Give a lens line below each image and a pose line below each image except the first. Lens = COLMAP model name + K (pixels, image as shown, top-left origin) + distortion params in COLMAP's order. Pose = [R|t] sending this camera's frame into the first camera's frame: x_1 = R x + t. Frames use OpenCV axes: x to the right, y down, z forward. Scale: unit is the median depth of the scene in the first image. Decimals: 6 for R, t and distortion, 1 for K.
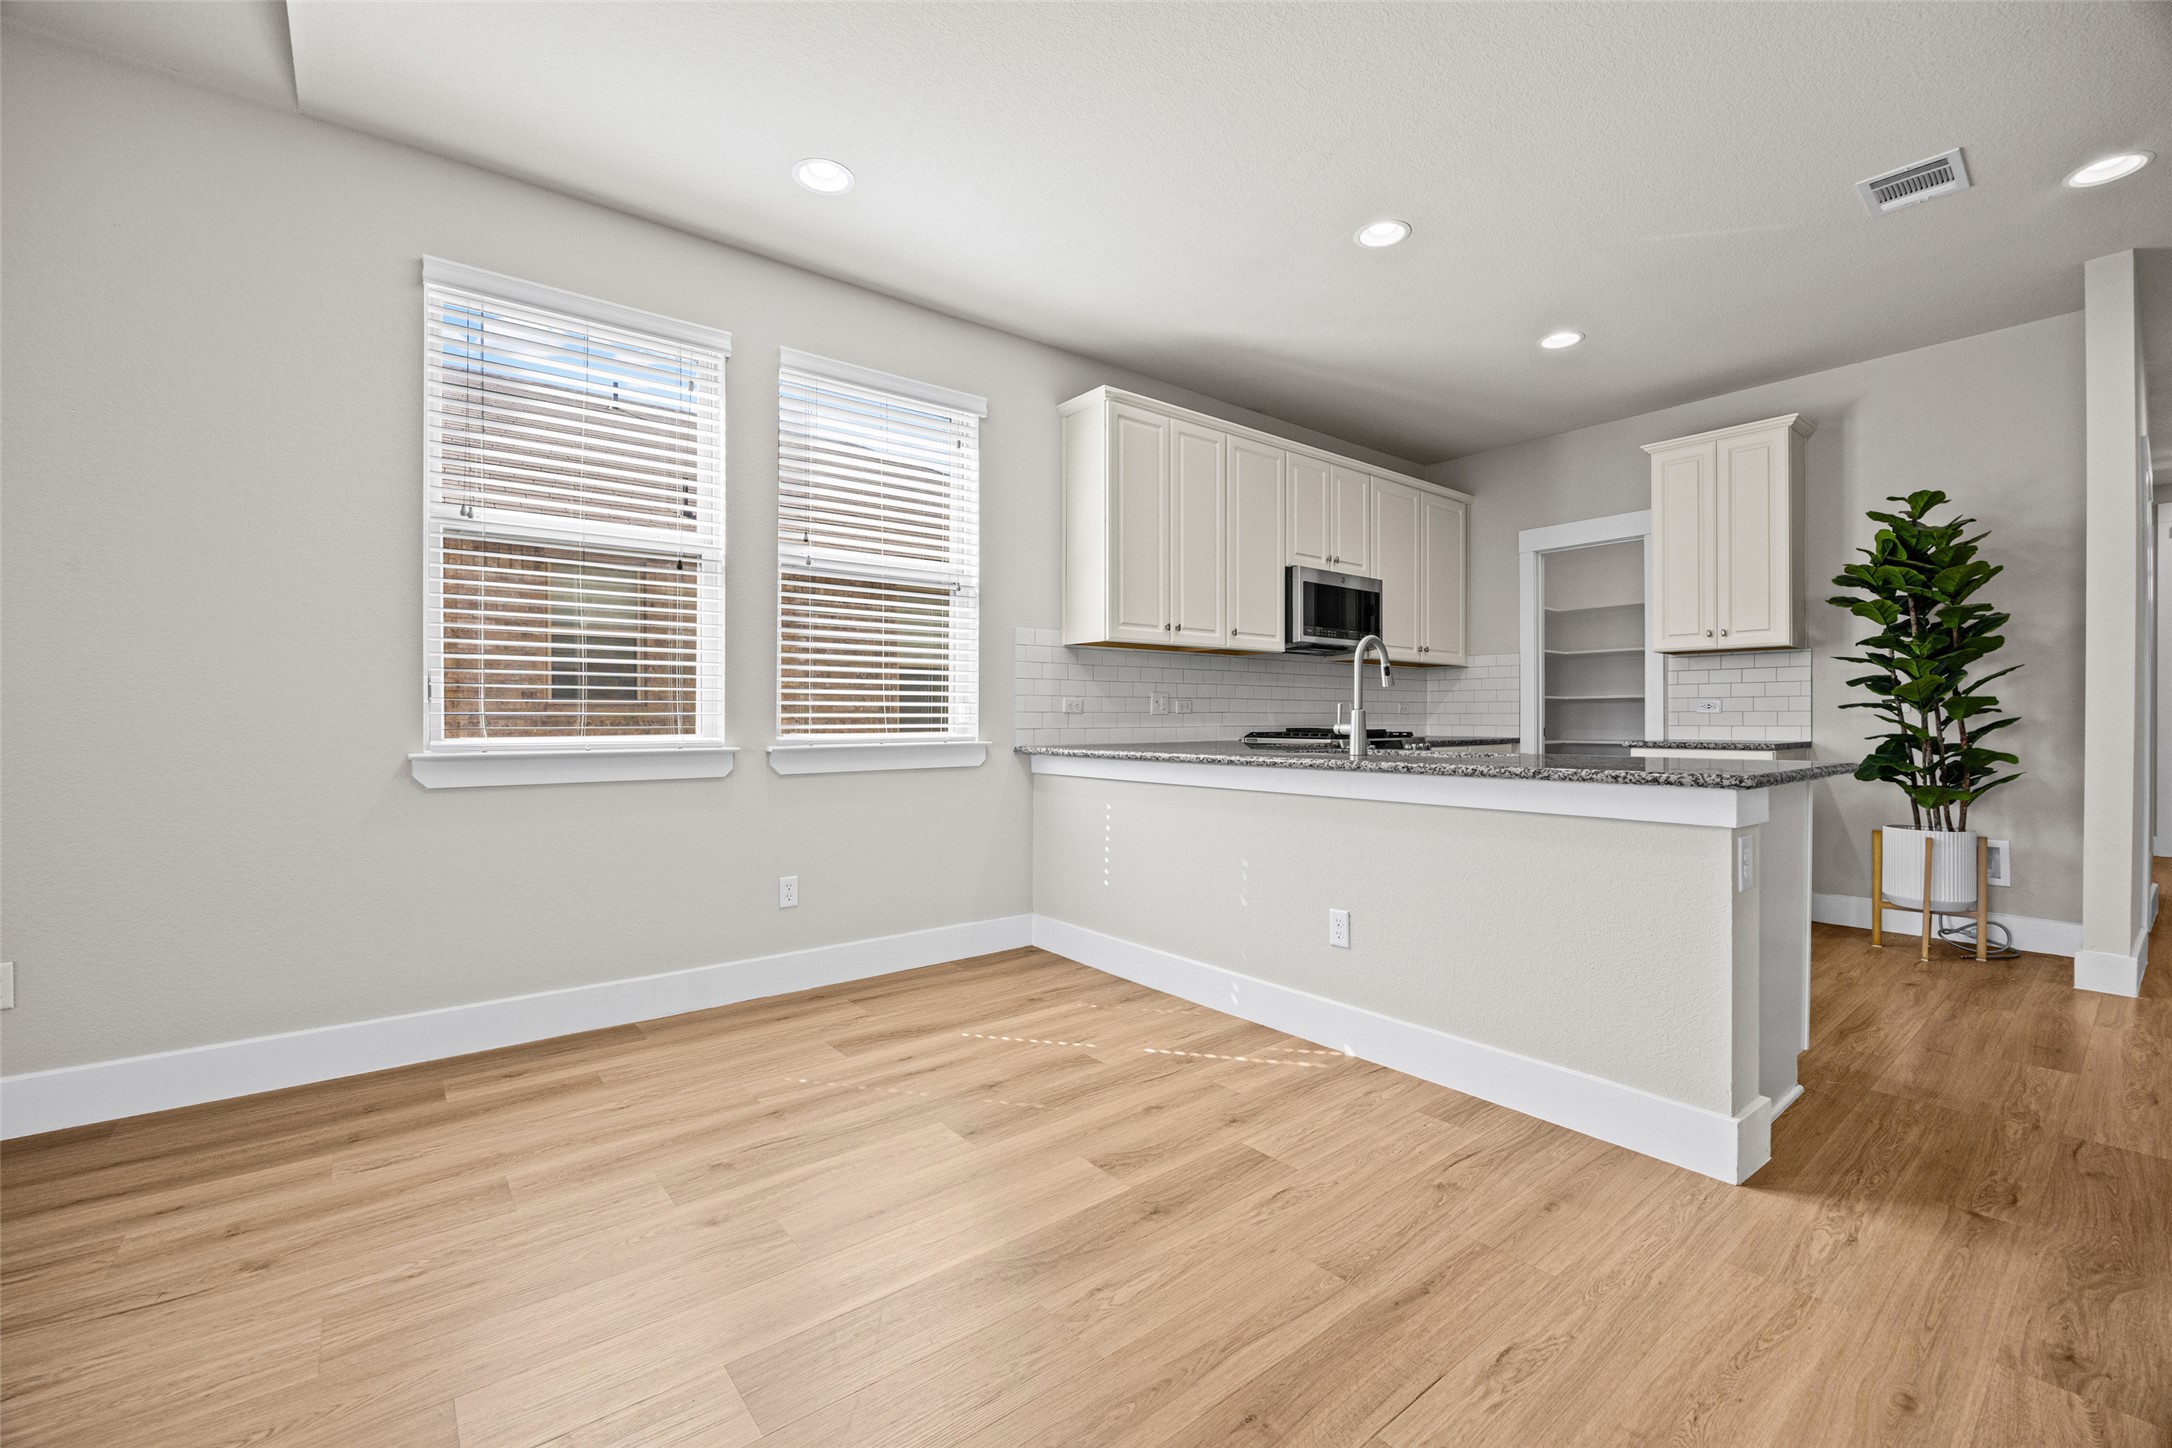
lens RADIAL K [[897.1, 0, 1090.7], [0, 897.1, 723.5], [0, 0, 1]] dist [-0.009448, -0.000635]
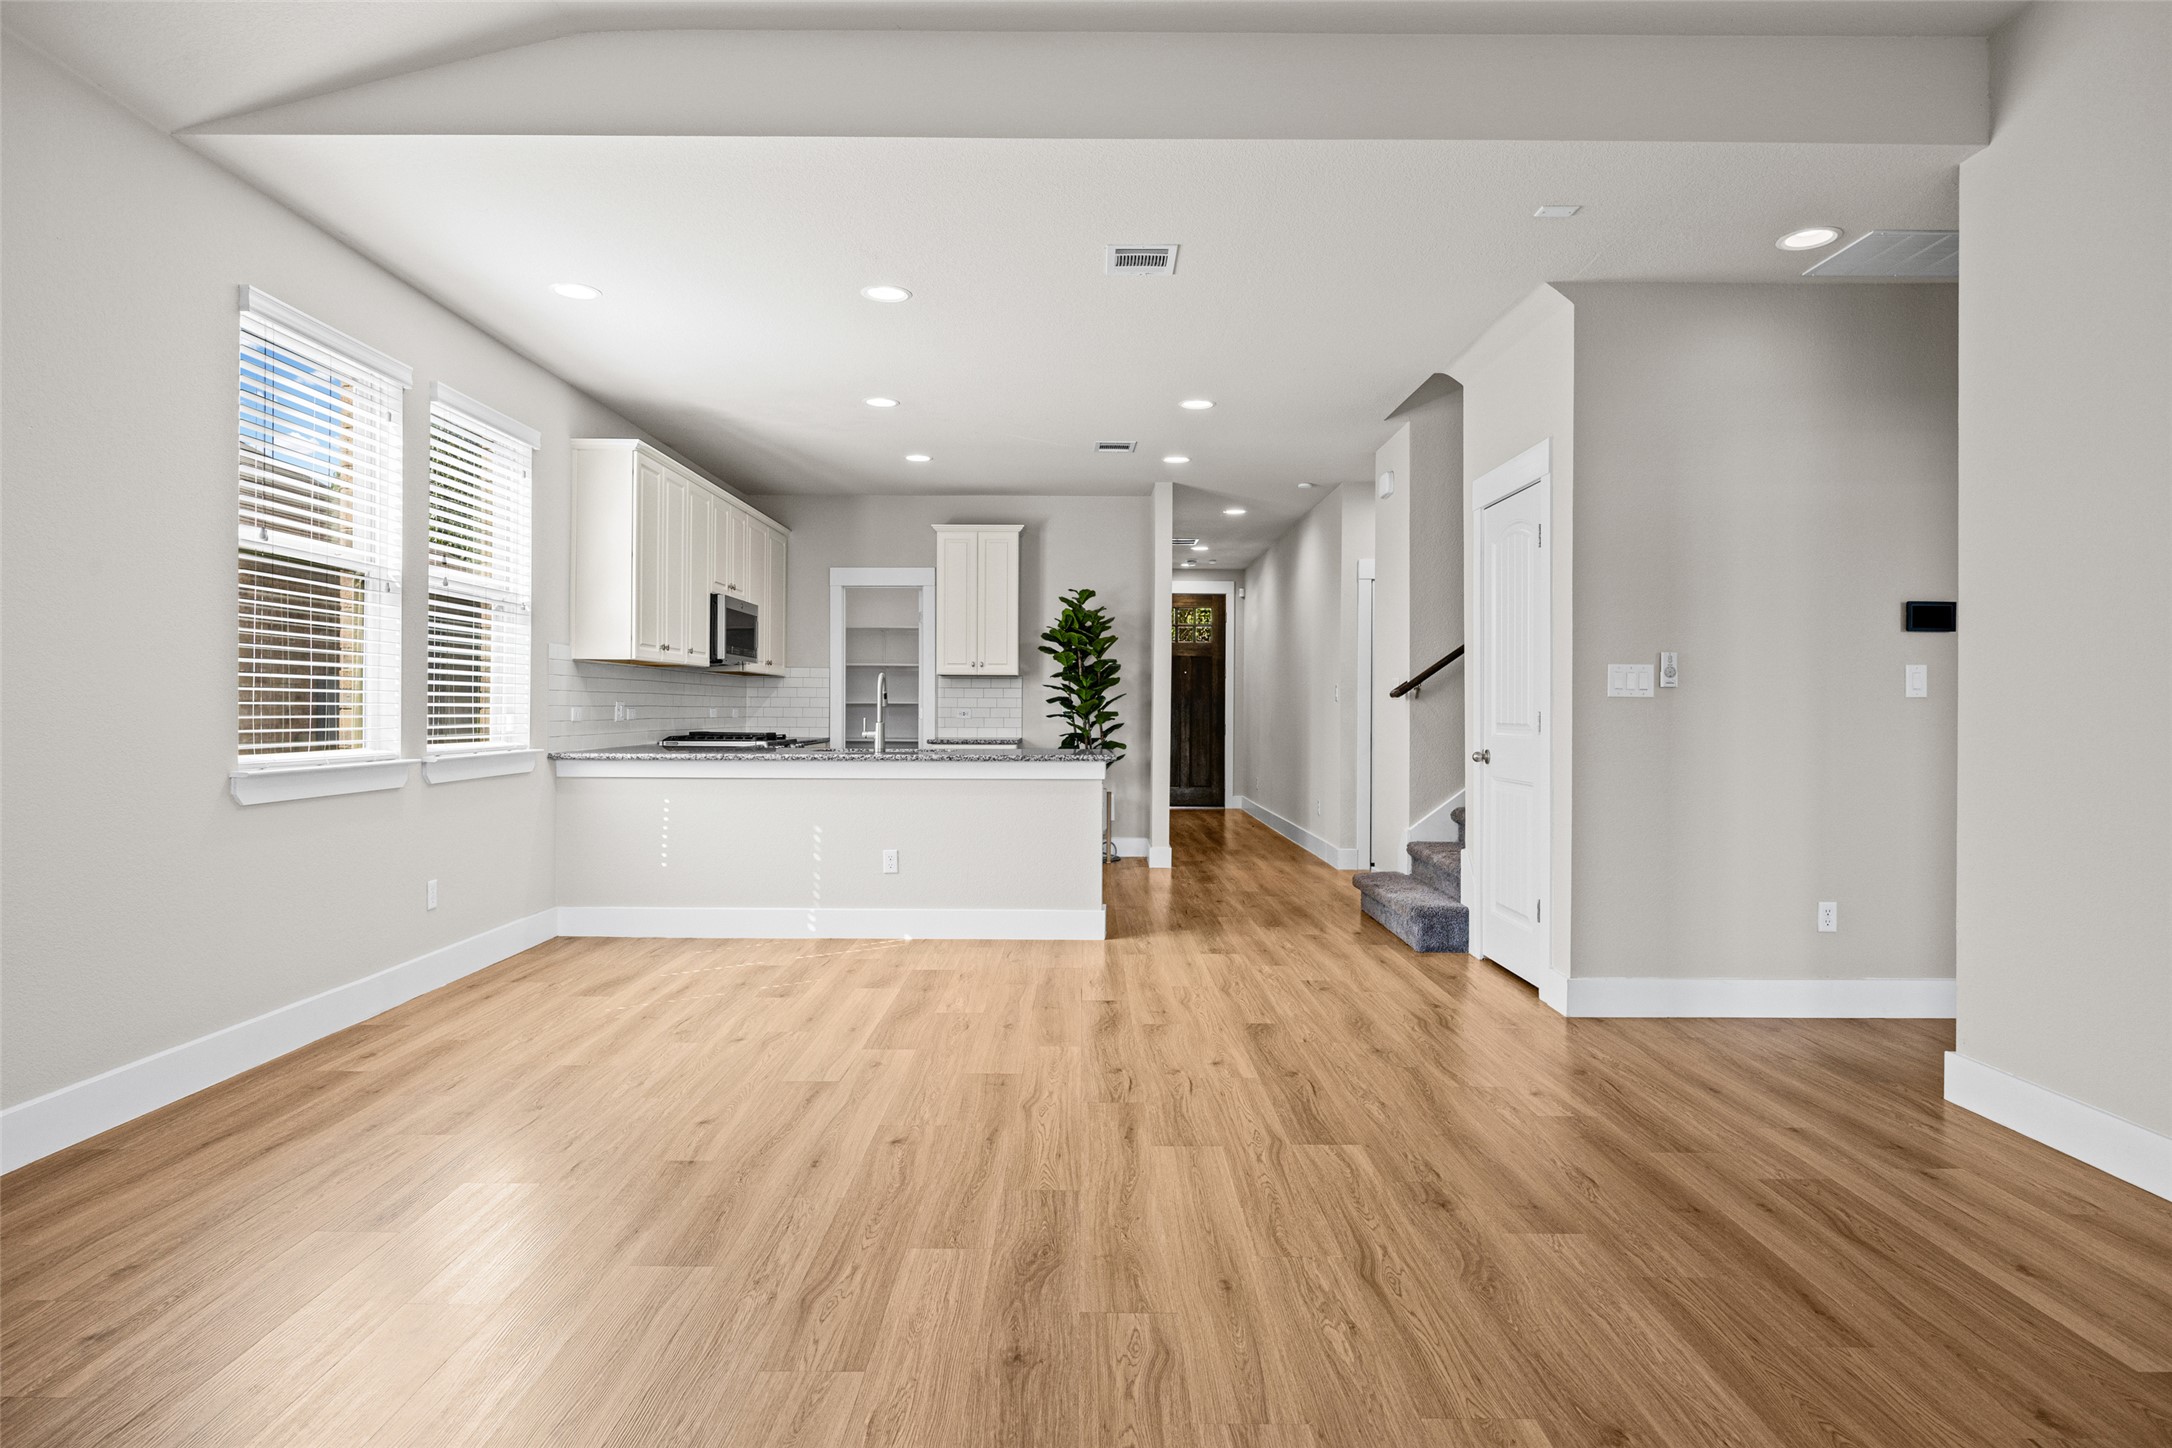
lens RADIAL K [[1202.3, 0, 1097.8], [0, 1202.3, 703.4], [0, 0, 1]] dist [0.000973, -0.001130]
pose [[0.618336, 0.008134, 0.785872, -0.832223], [-0.000505, 0.999950, -0.009953, -0.020695], [-0.785914, 0.005758, 0.618309, -0.424930]]
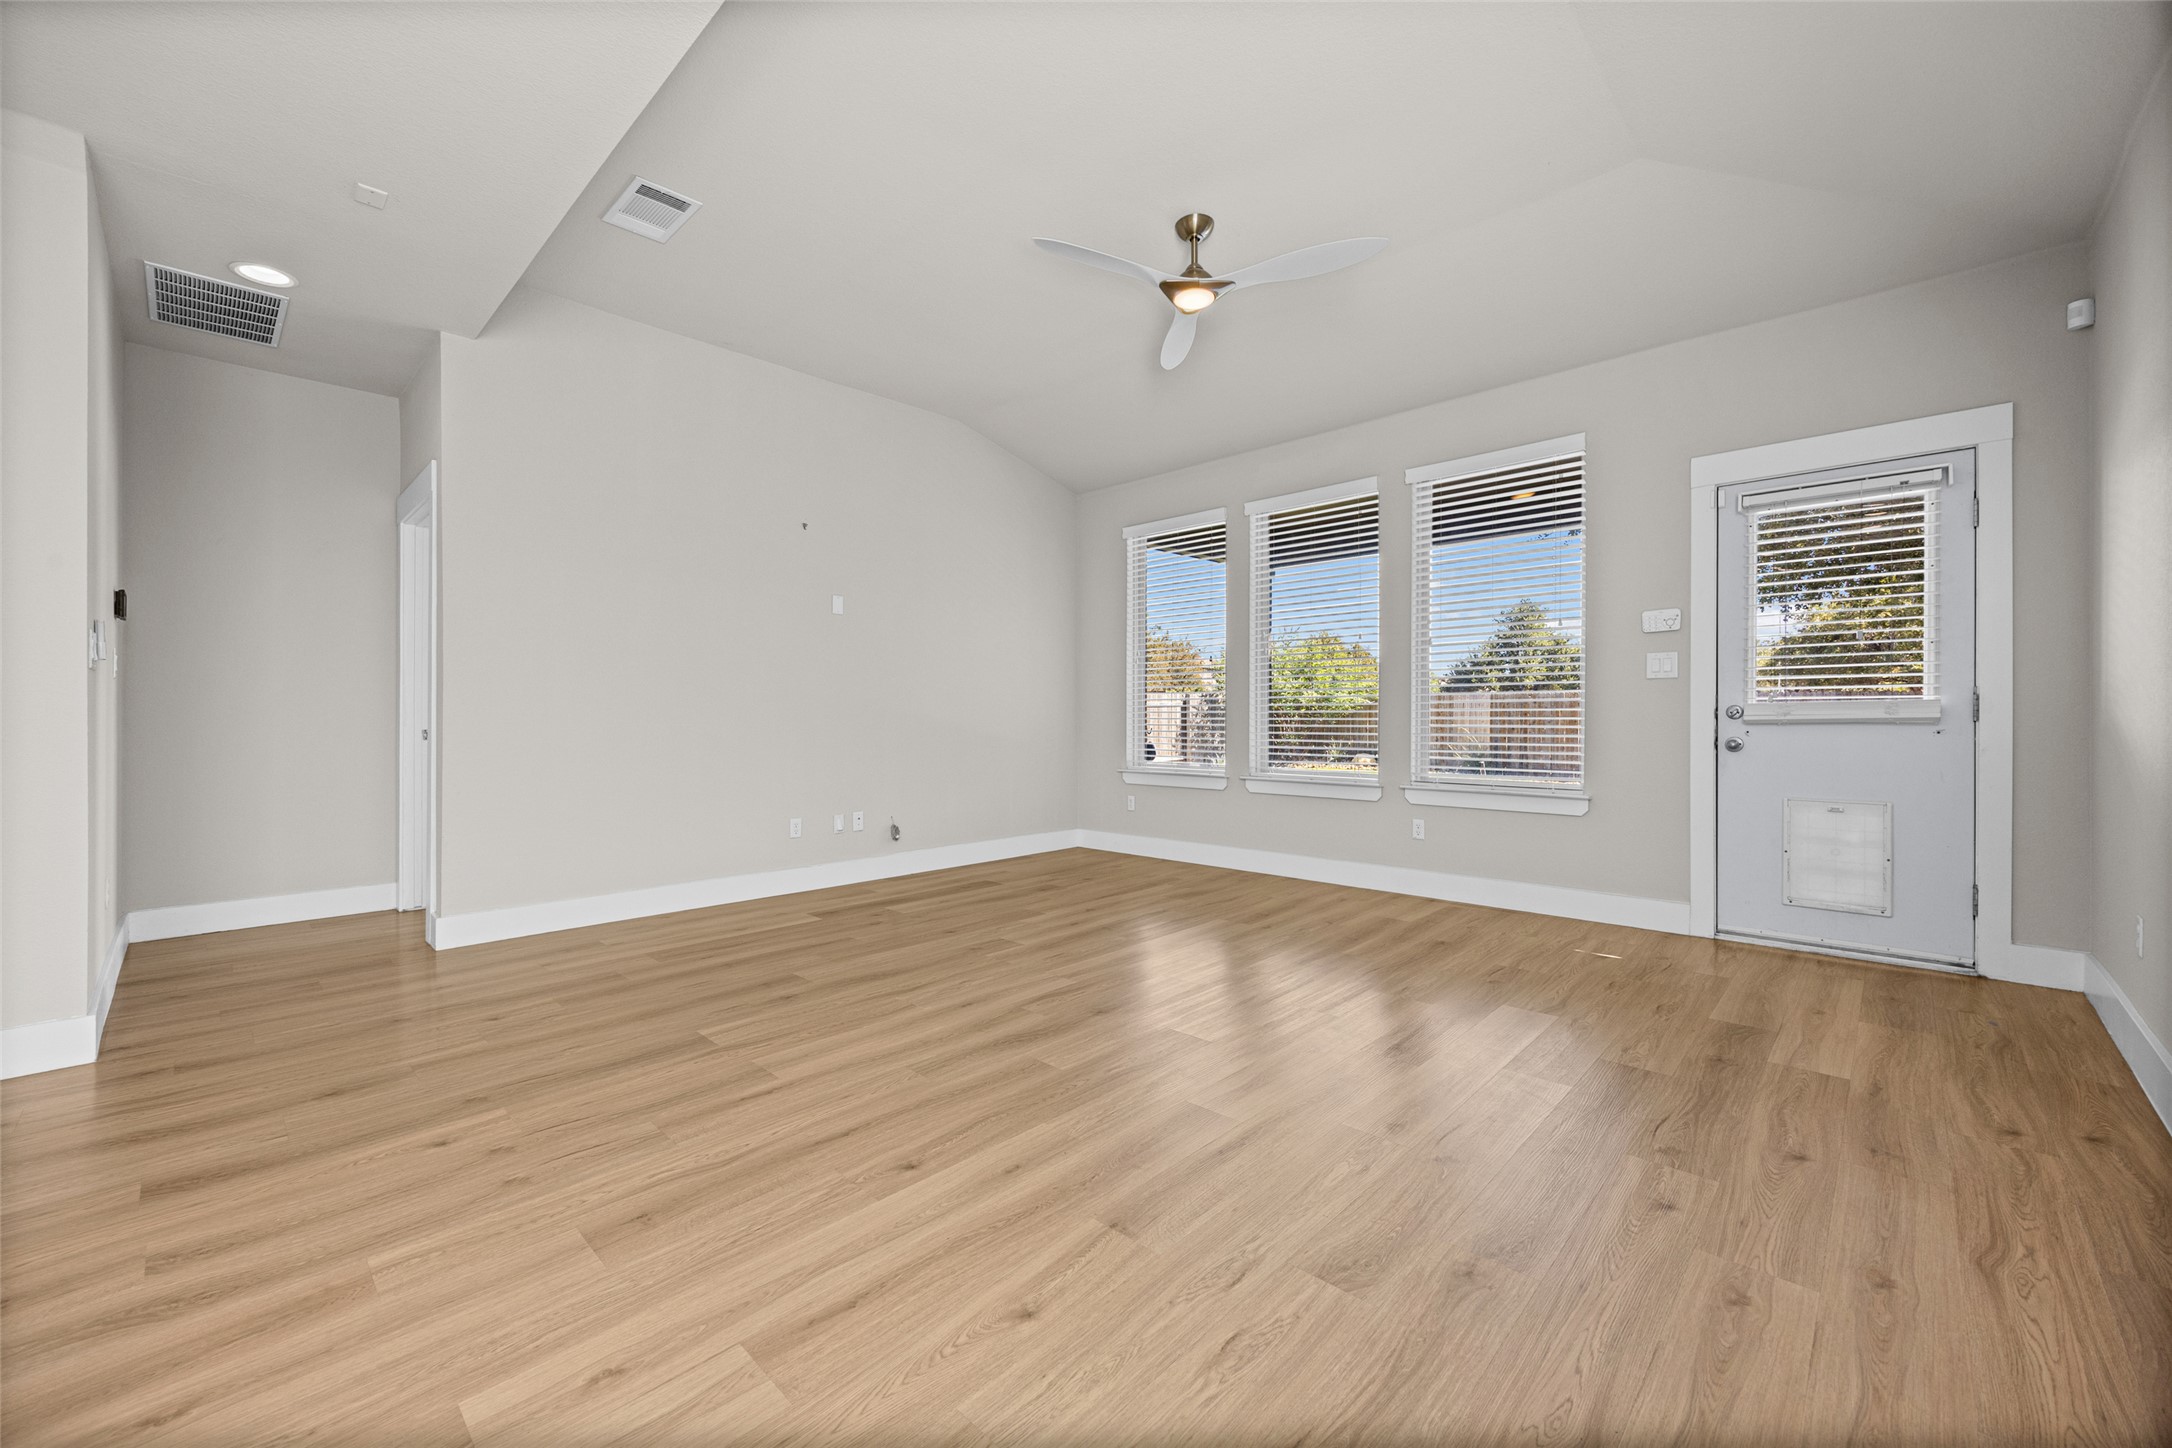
lens RADIAL K [[842.8, 0, 1068.5], [0, 842.8, 717.0], [0, 0, 1]] dist [0.002622, 0.000125]
pose [[-0.993784, 0.004047, -0.111253, -0.319011], [0.003088, 0.999957, 0.008799, -0.002649], [0.111284, 0.008401, -0.993753, 0.679288]]
